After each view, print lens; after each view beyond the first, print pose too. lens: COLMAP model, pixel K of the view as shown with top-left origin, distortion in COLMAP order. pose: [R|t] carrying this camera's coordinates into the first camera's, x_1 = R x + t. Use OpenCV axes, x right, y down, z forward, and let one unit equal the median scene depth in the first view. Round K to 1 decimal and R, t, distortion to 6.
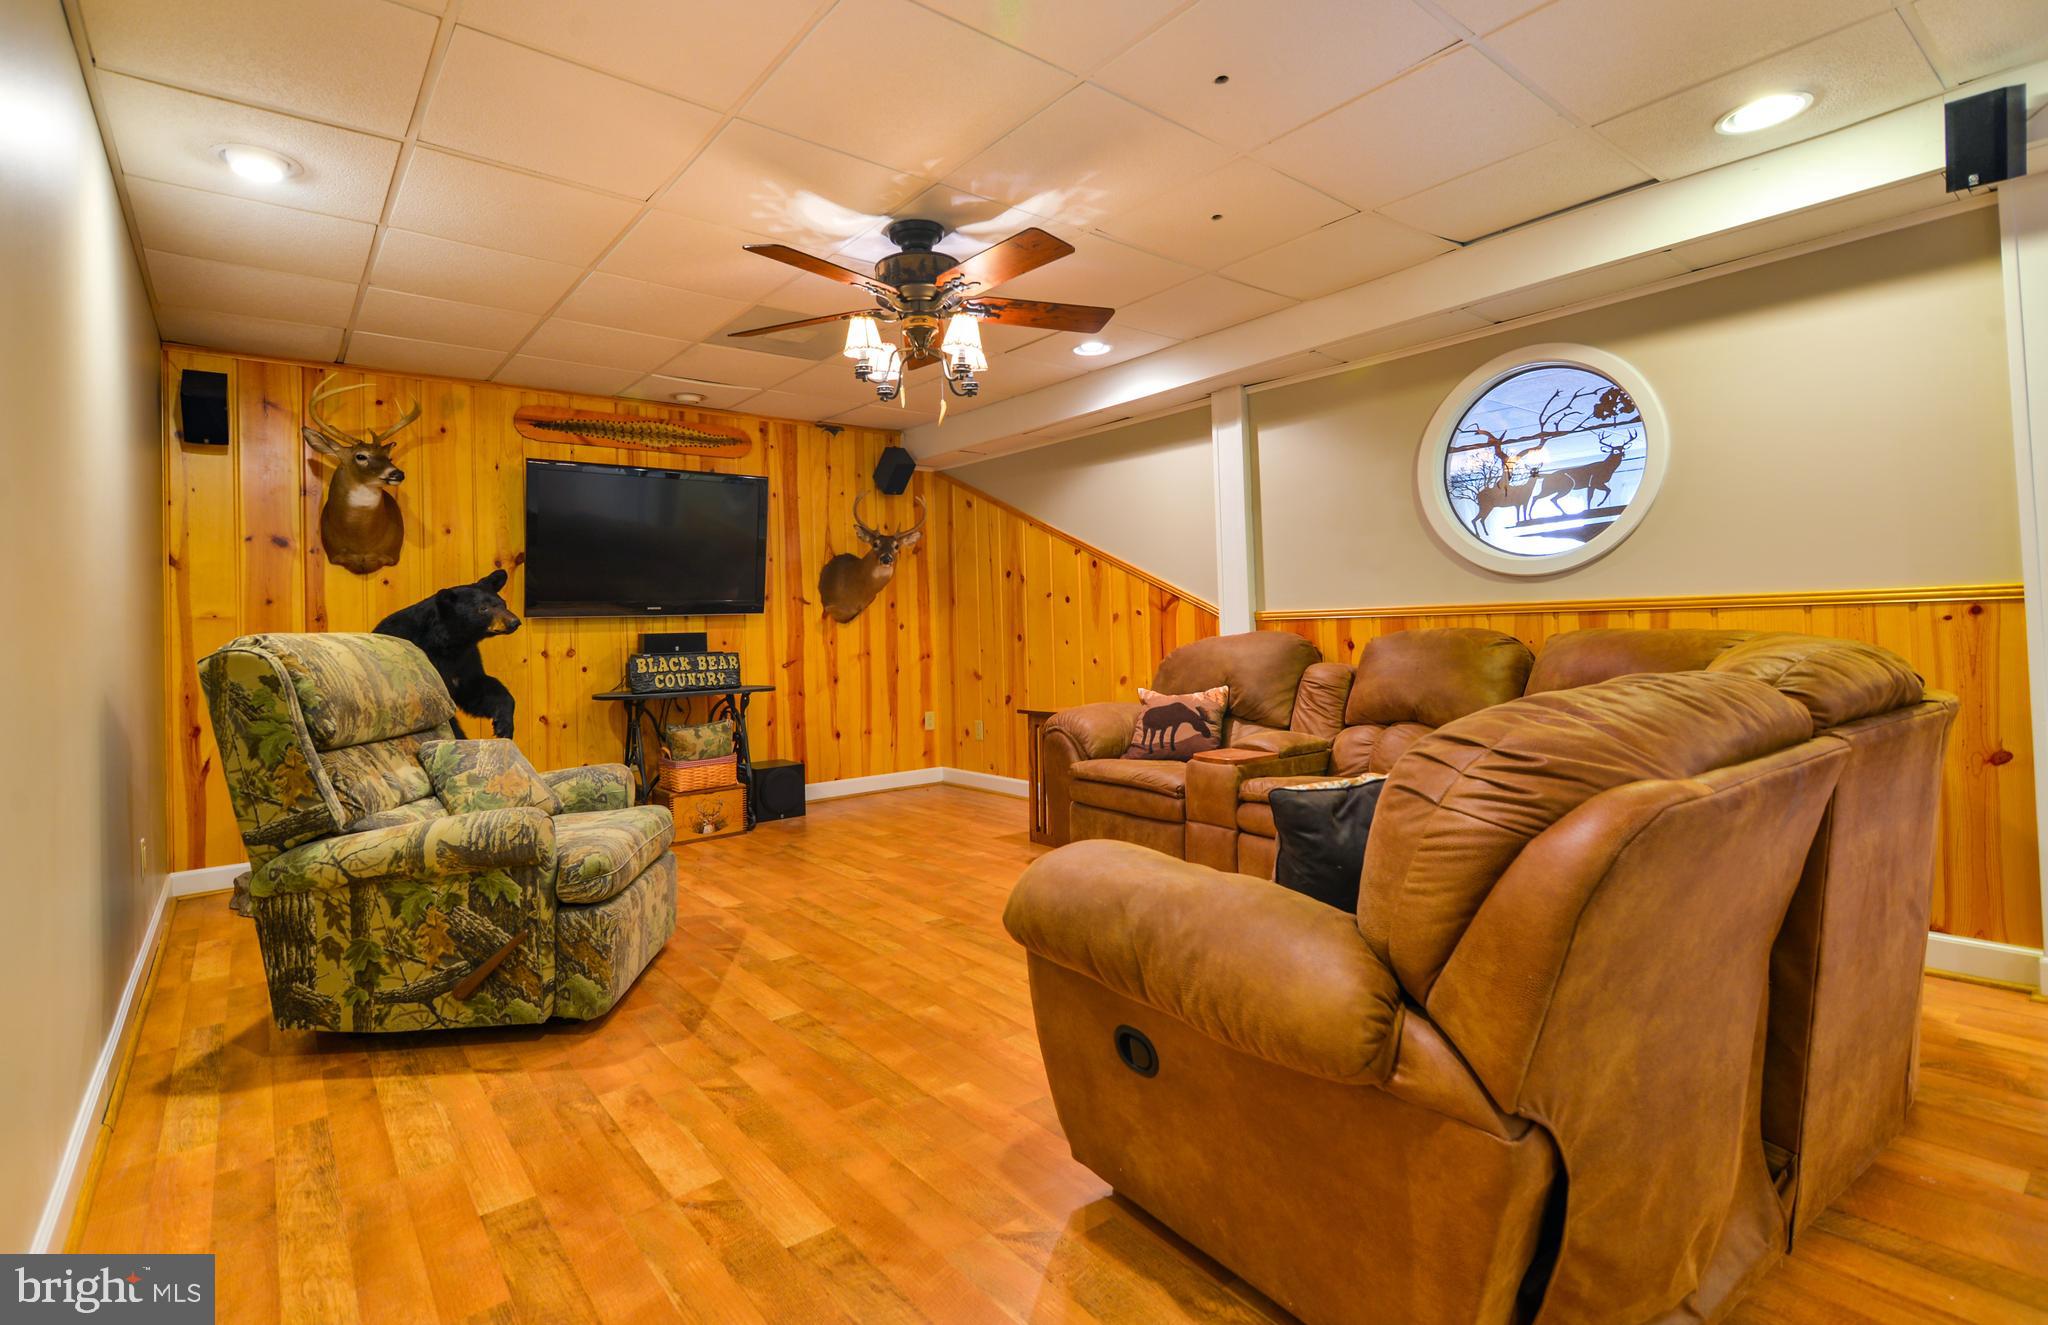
lens RADIAL K [[963.7, 0, 1008.5], [0, 963.7, 610.7], [0, 0, 1]] dist [0.004391, -0.001672]
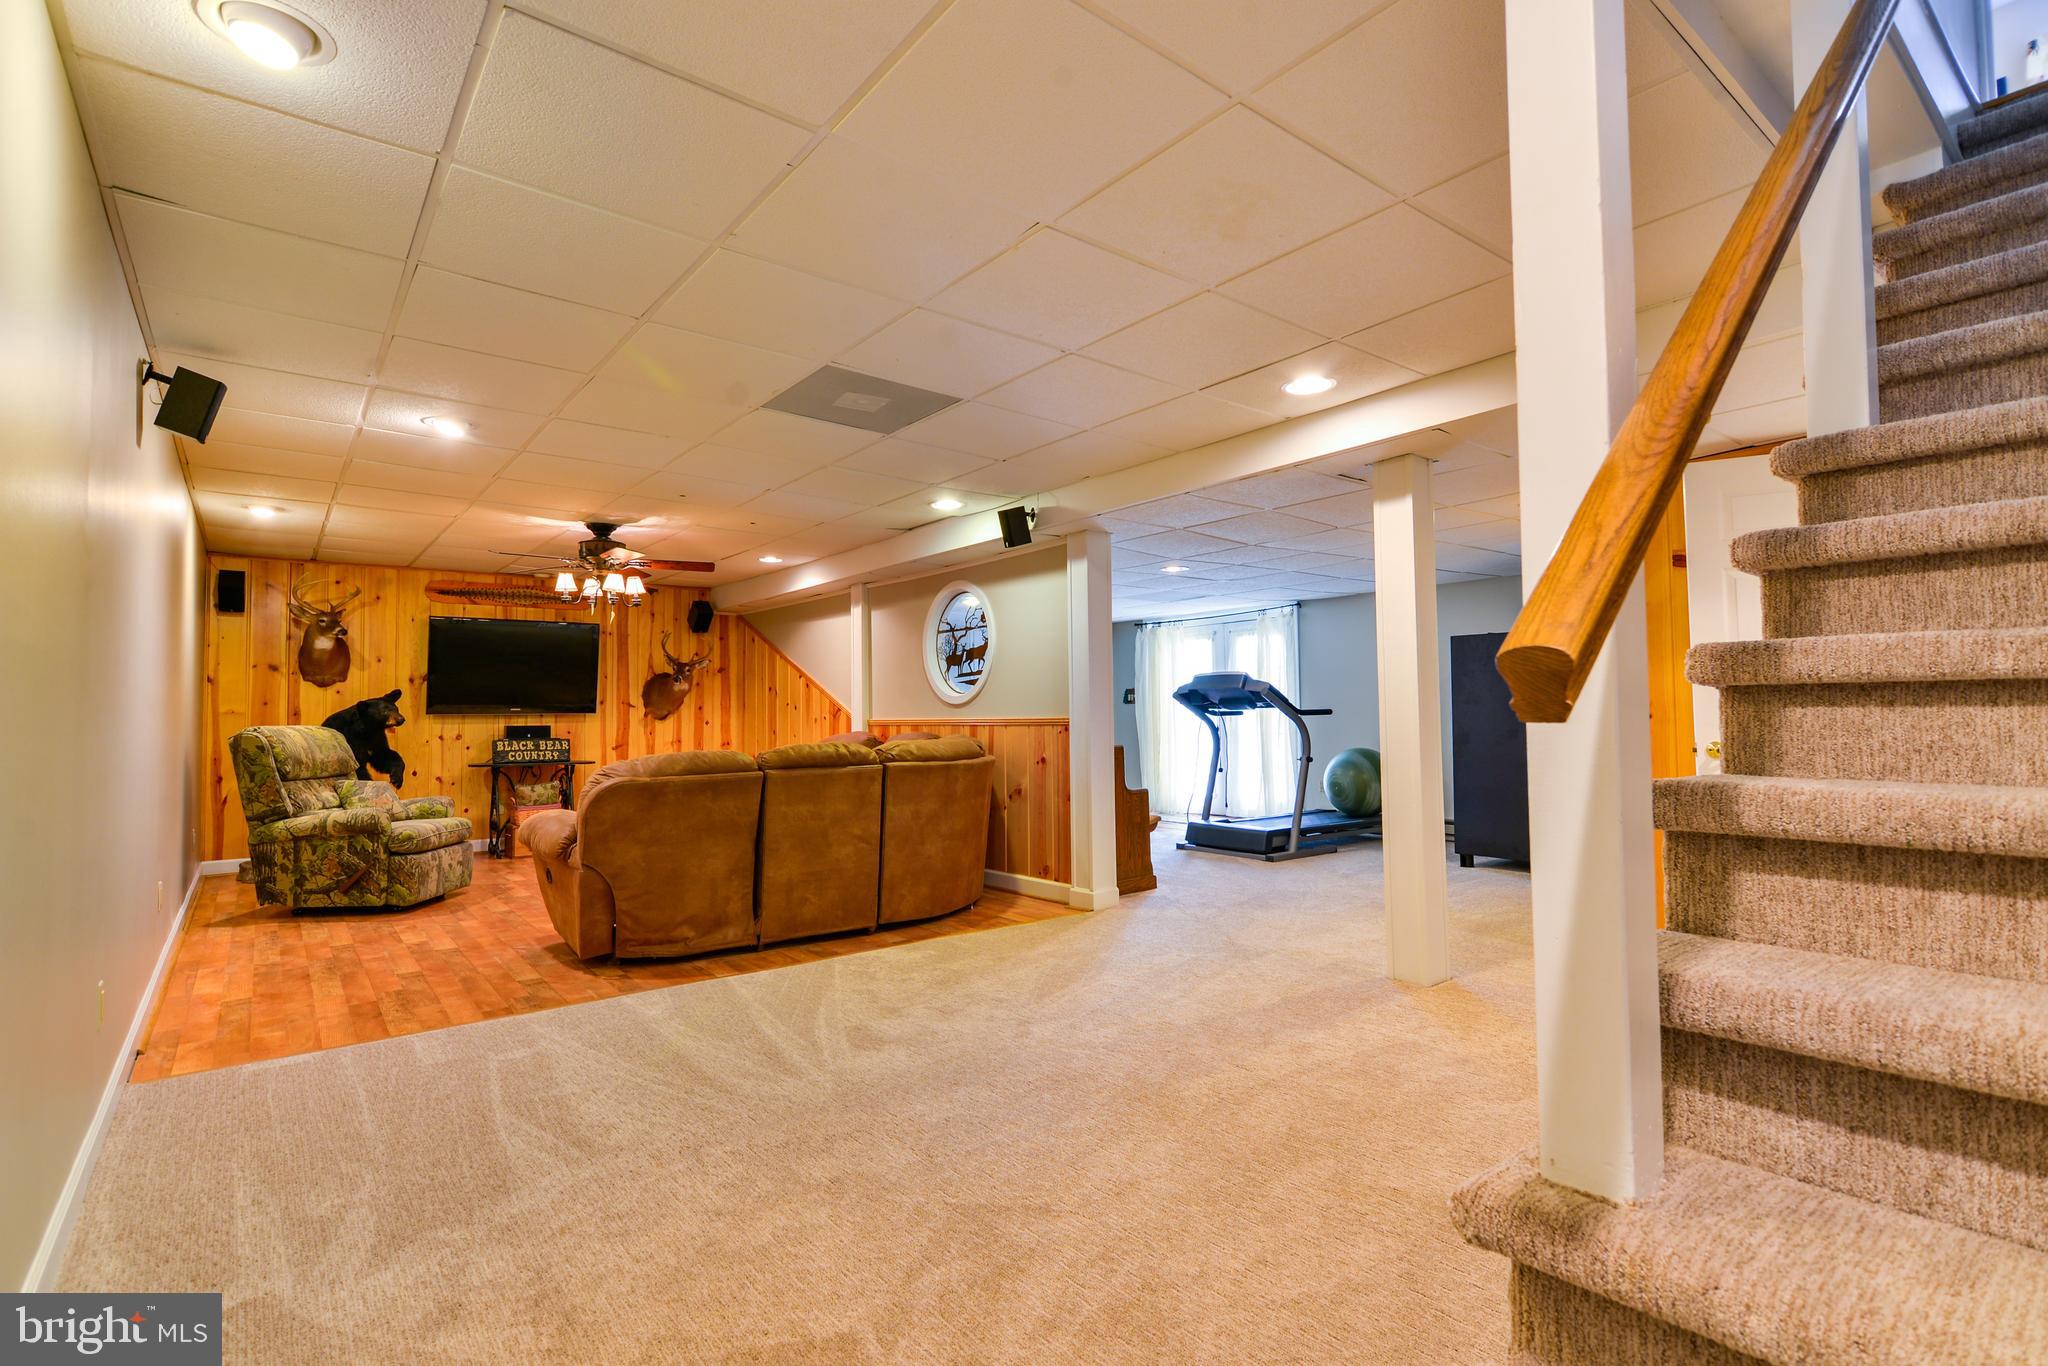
lens RADIAL K [[964.3, 0, 1025.2], [0, 964.3, 680.8], [0, 0, 1]] dist [0.003052, 0.001597]
pose [[0.999807, 0.018628, 0.006178, 0.558477], [-0.018488, 0.999589, -0.021907, -0.037397], [-0.006584, 0.021788, 0.999741, -0.708415]]
